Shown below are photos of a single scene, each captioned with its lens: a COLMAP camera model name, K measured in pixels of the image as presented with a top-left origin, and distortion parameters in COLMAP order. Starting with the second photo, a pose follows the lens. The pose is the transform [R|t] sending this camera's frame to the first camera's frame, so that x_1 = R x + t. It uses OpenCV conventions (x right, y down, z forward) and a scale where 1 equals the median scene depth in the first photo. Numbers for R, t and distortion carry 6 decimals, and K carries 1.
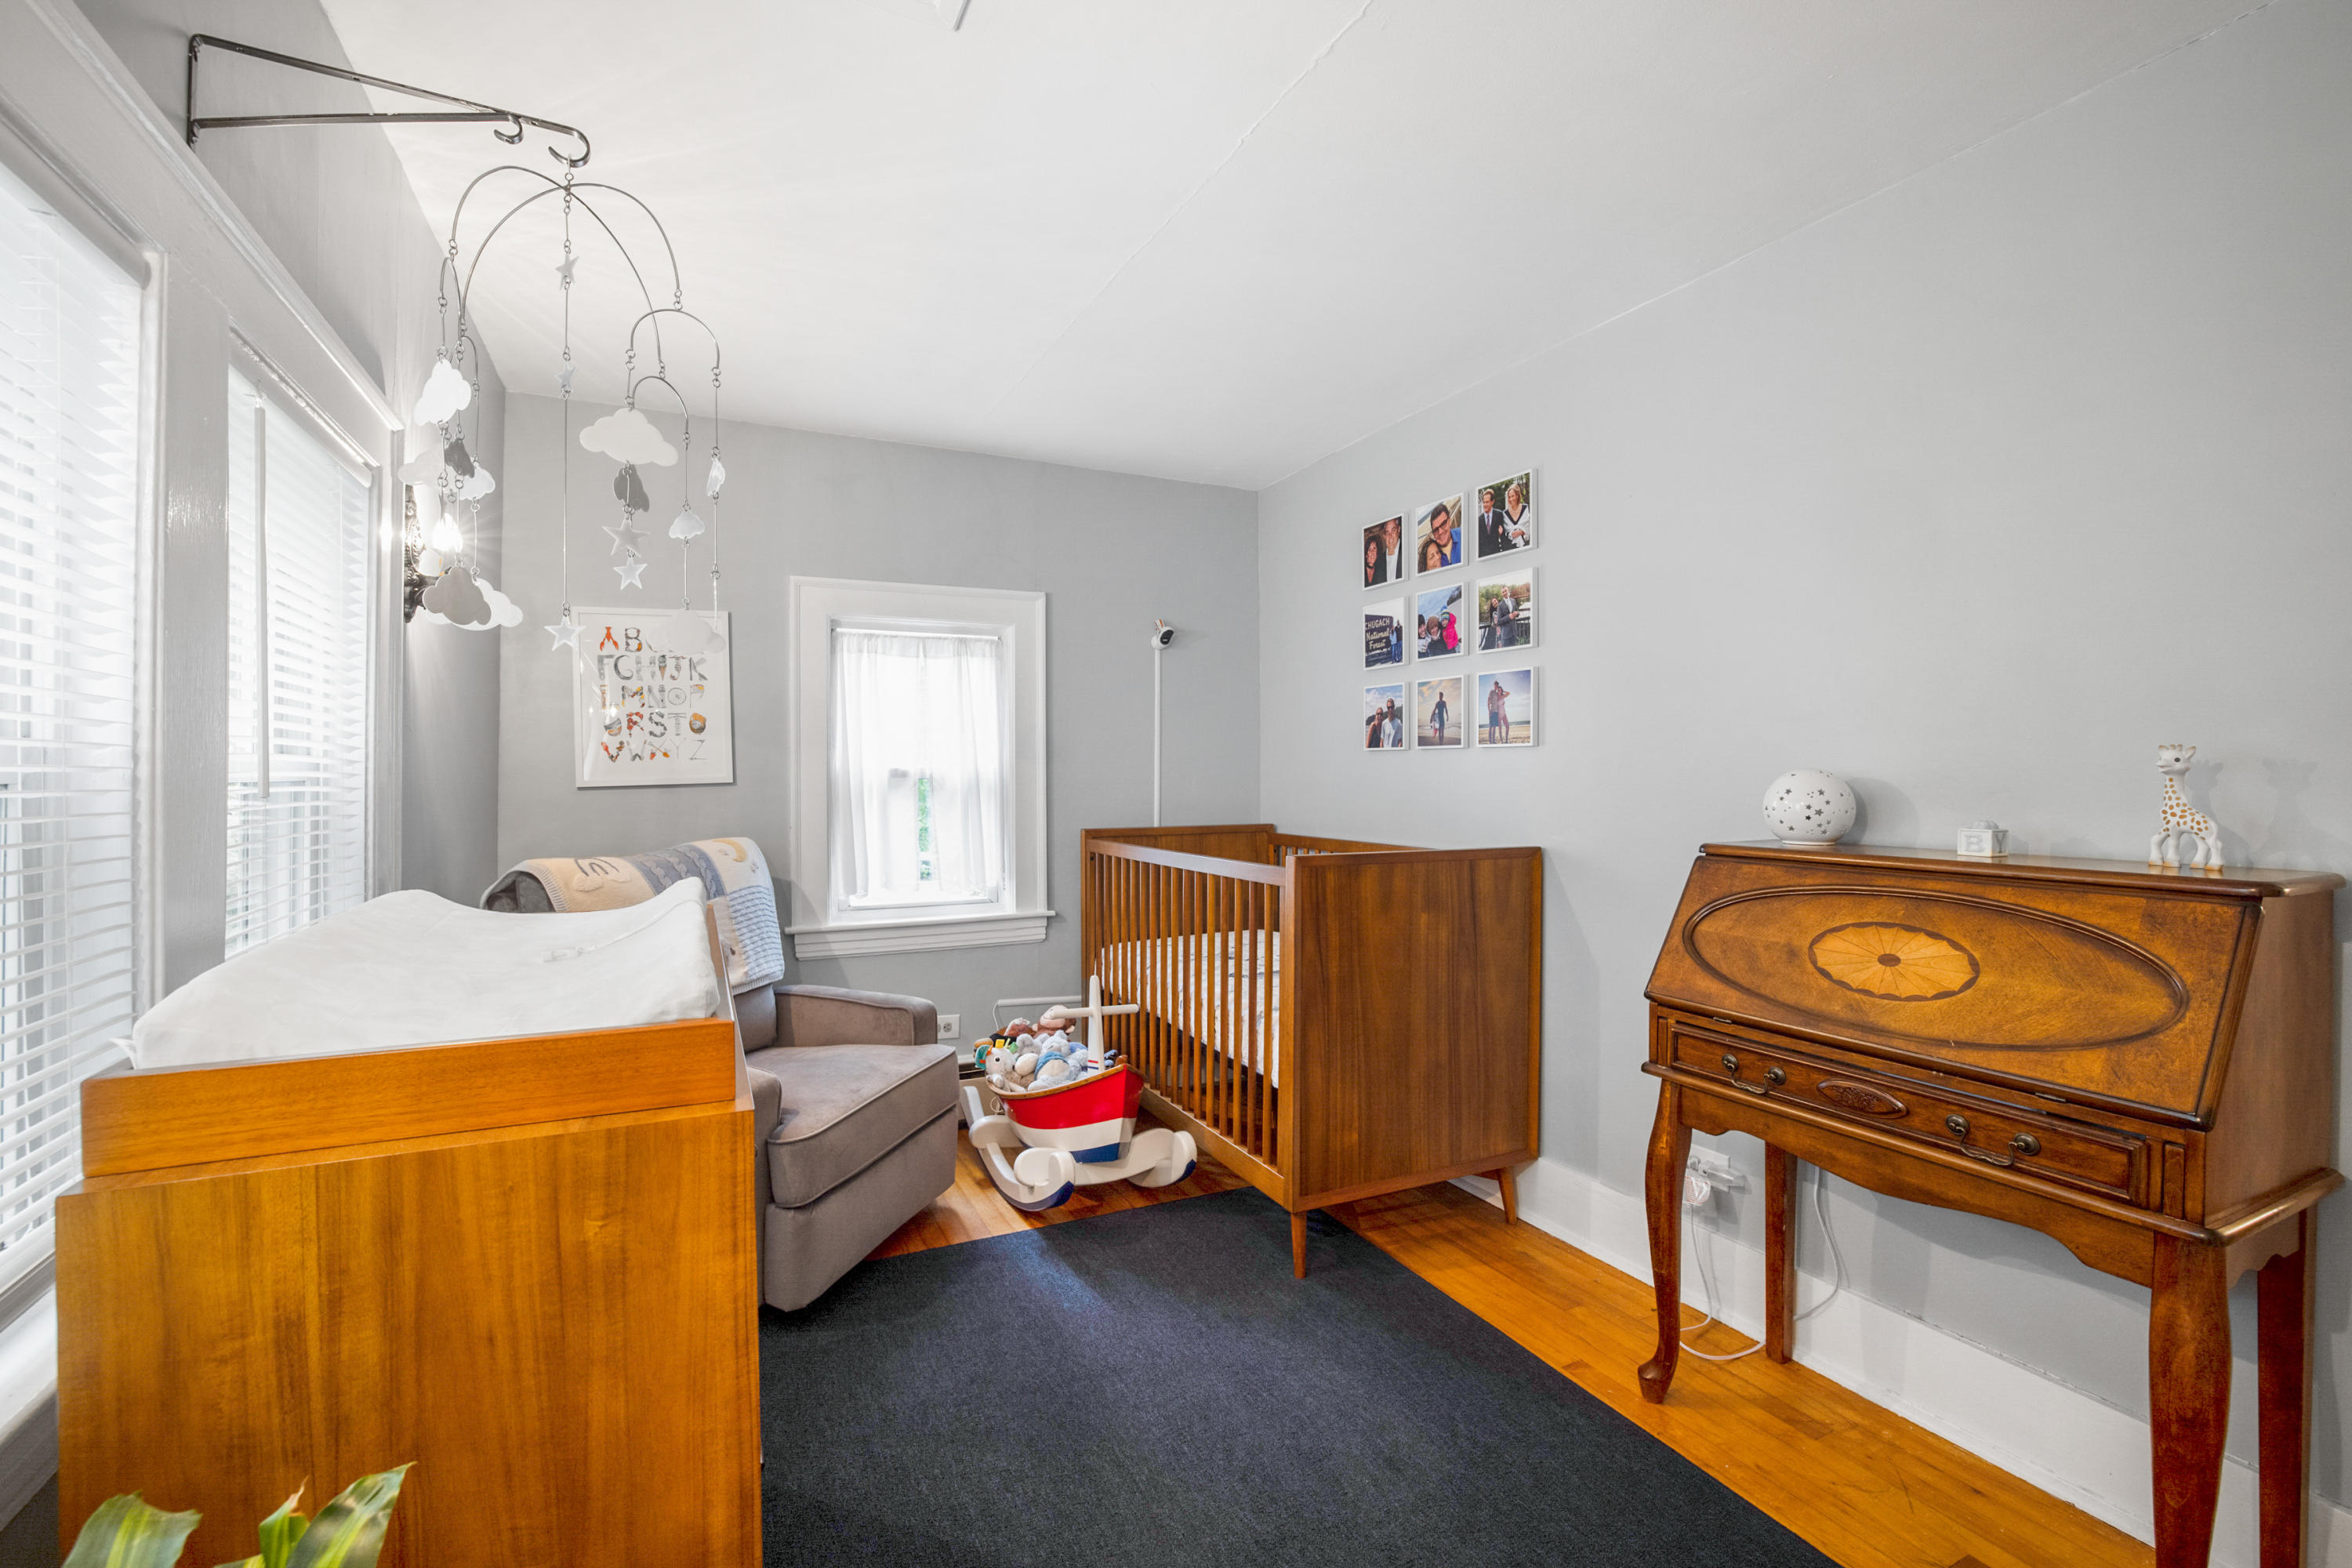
lens RADIAL K [[1031.8, 0, 1152.6], [0, 1031.8, 783.6], [0, 0, 1]] dist [-0.043782, 0.015634]
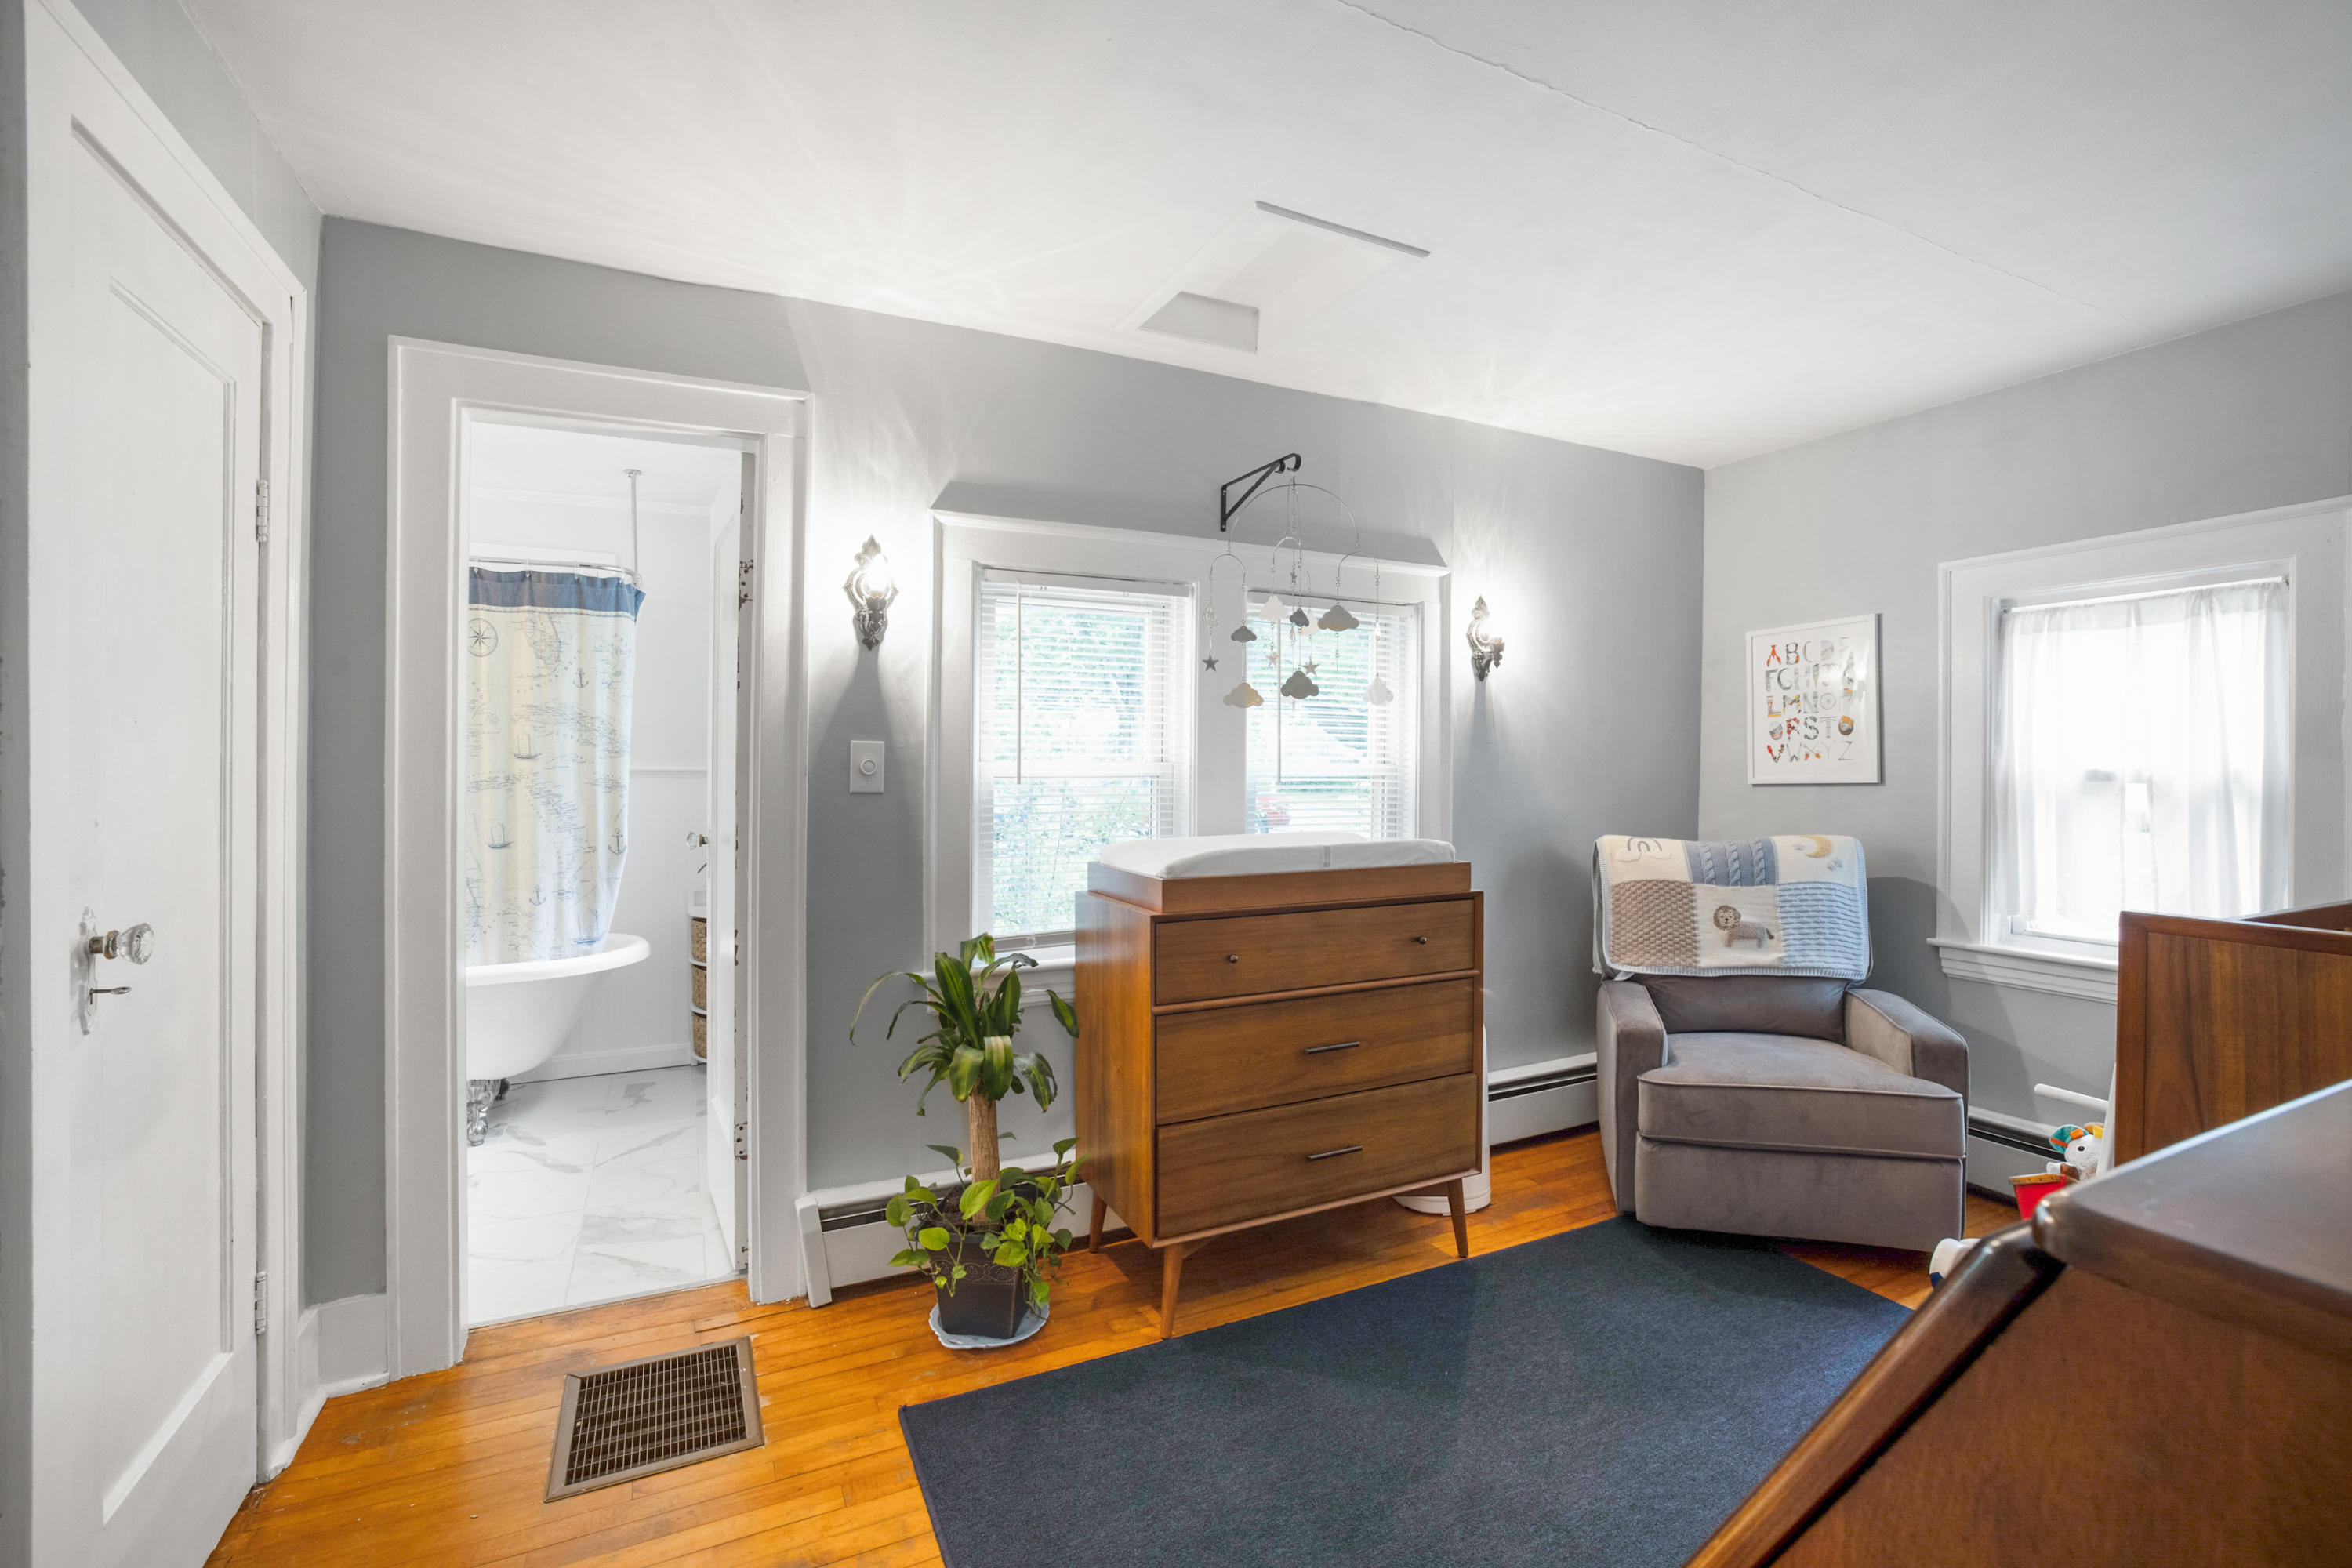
lens RADIAL K [[1031.8, 0, 1155.9], [0, 1031.8, 771.8], [0, 0, 1]] dist [-0.043782, 0.015634]
pose [[-0.011669, 0.008585, -0.999895, 0.610323], [-0.013325, 0.999873, 0.008741, -0.011305], [0.999843, 0.013426, -0.011553, 0.313995]]
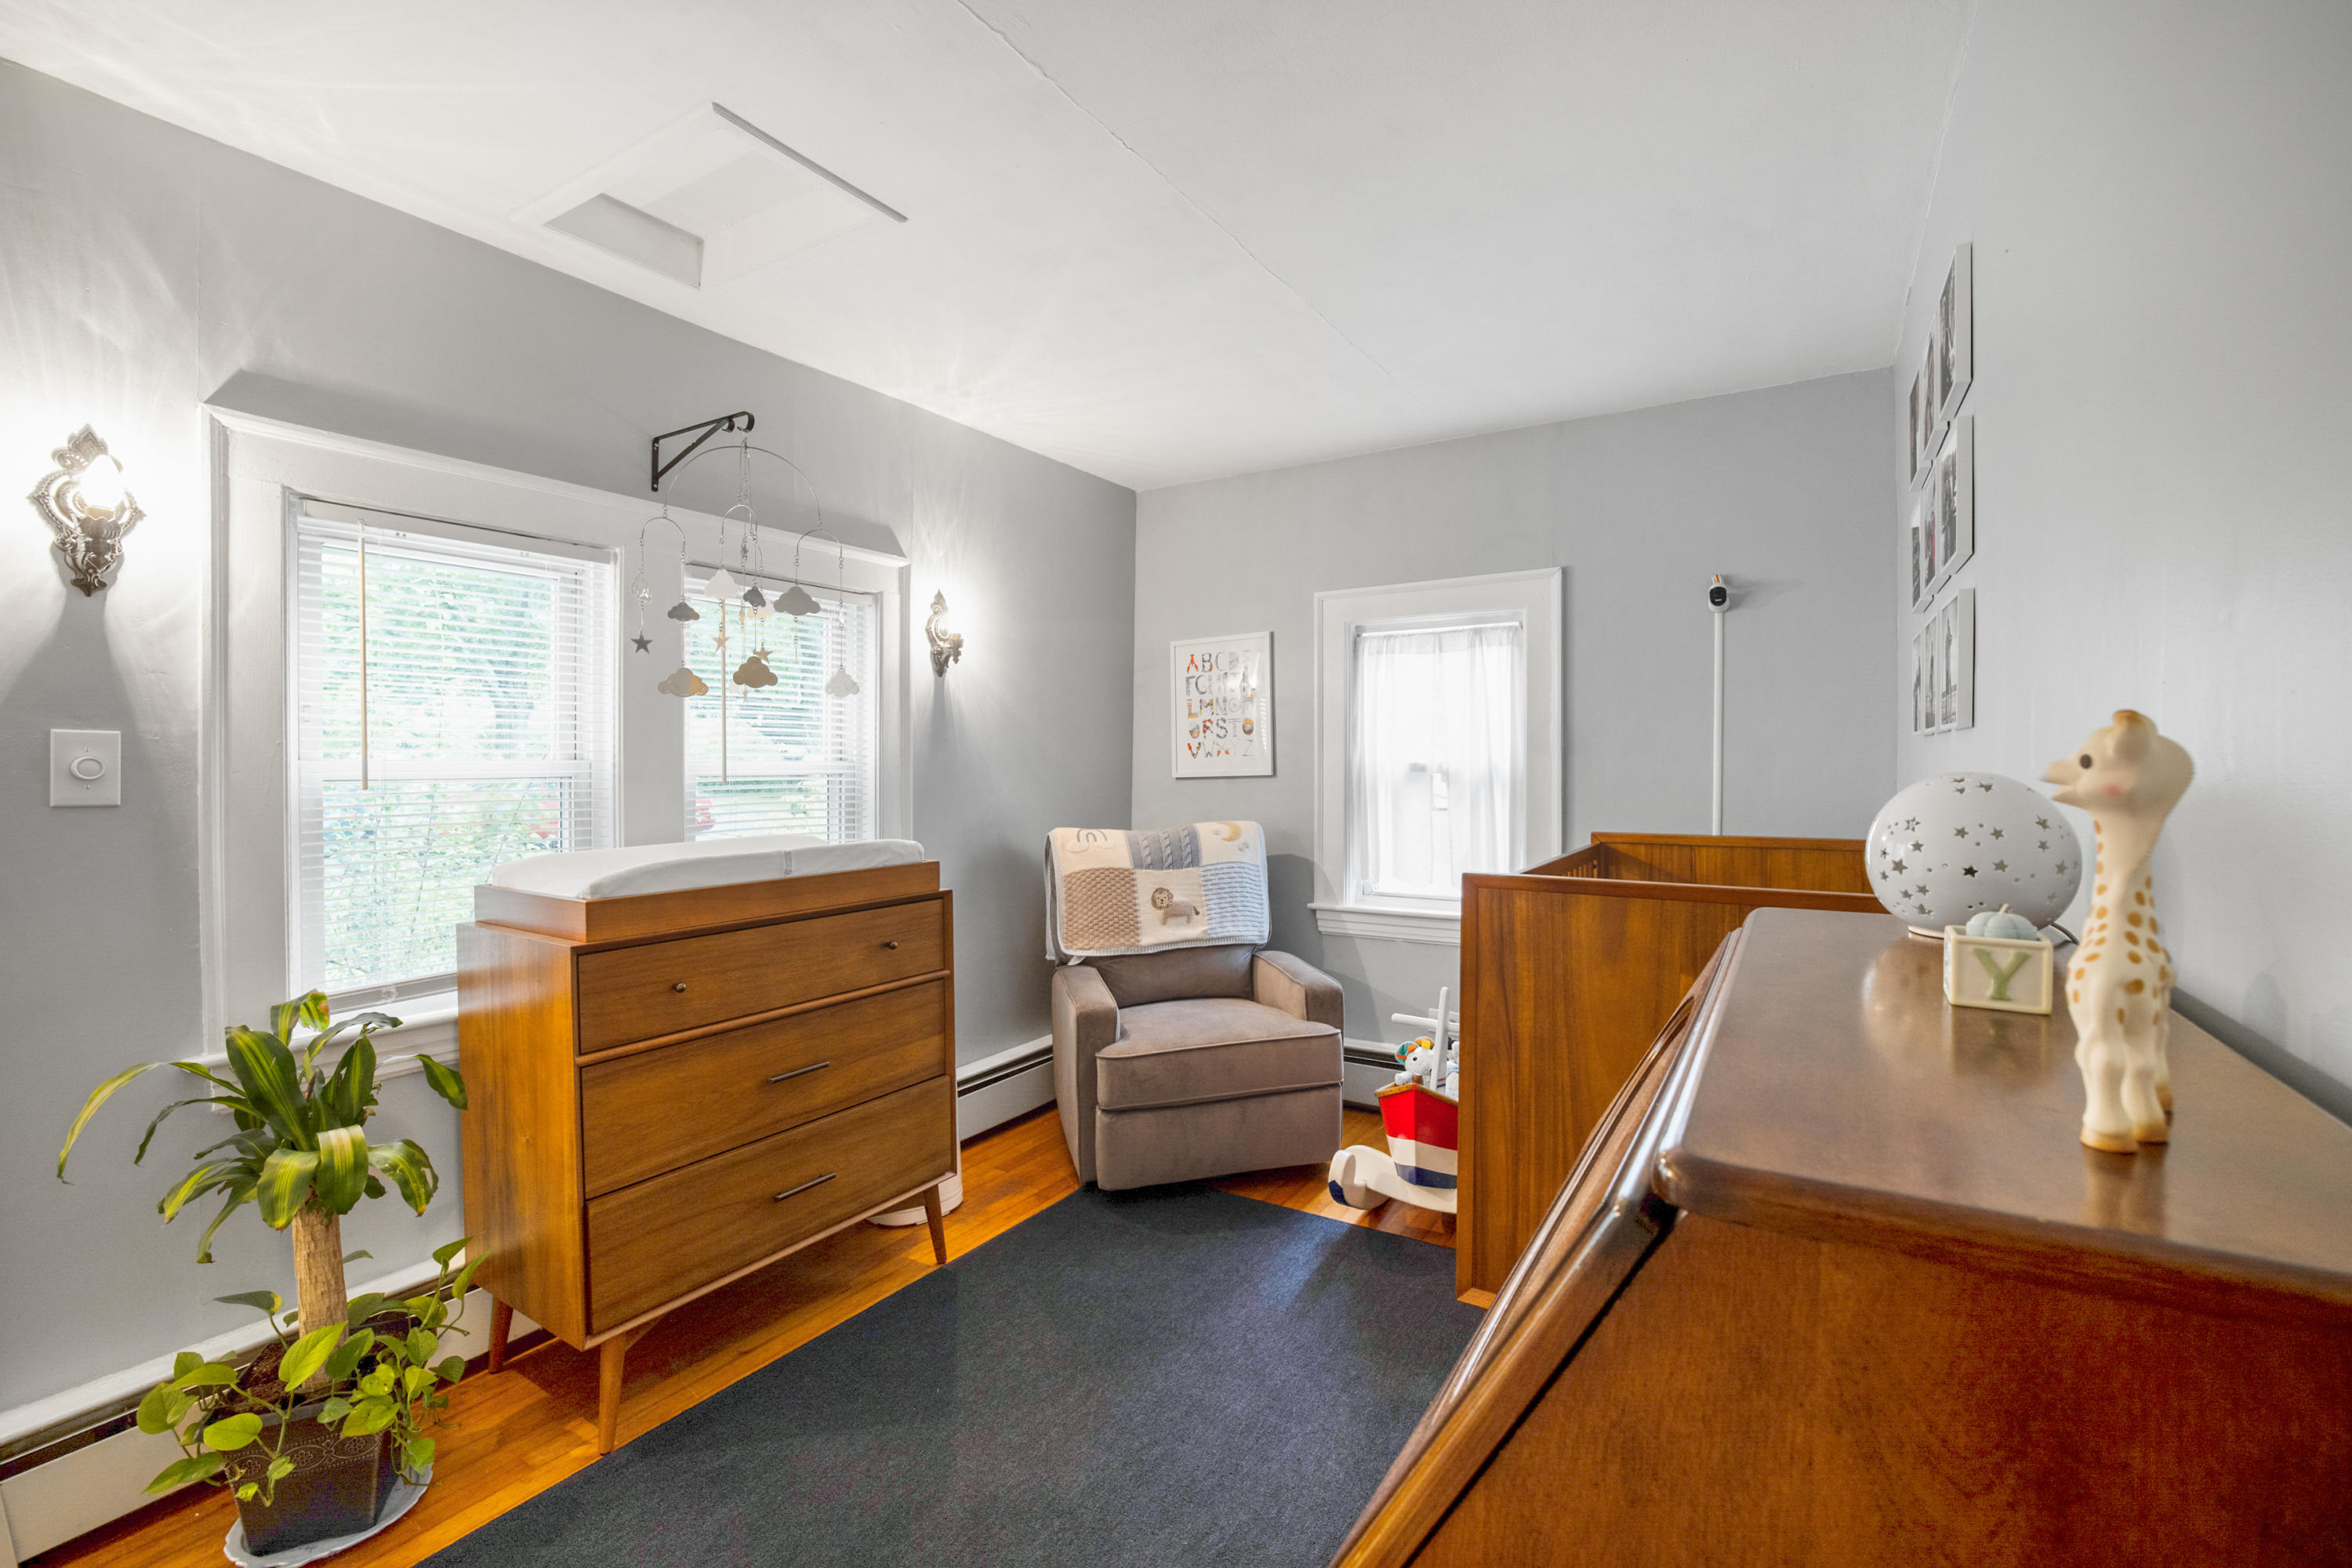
lens RADIAL K [[1031.8, 0, 1187.7], [0, 1031.8, 779.1], [0, 0, 1]] dist [-0.043782, 0.015634]
pose [[0.523235, 0.013970, -0.852074, 0.575268], [-0.007349, 0.999902, 0.011880, -0.010154], [0.852157, 0.000046, 0.523287, 0.301730]]
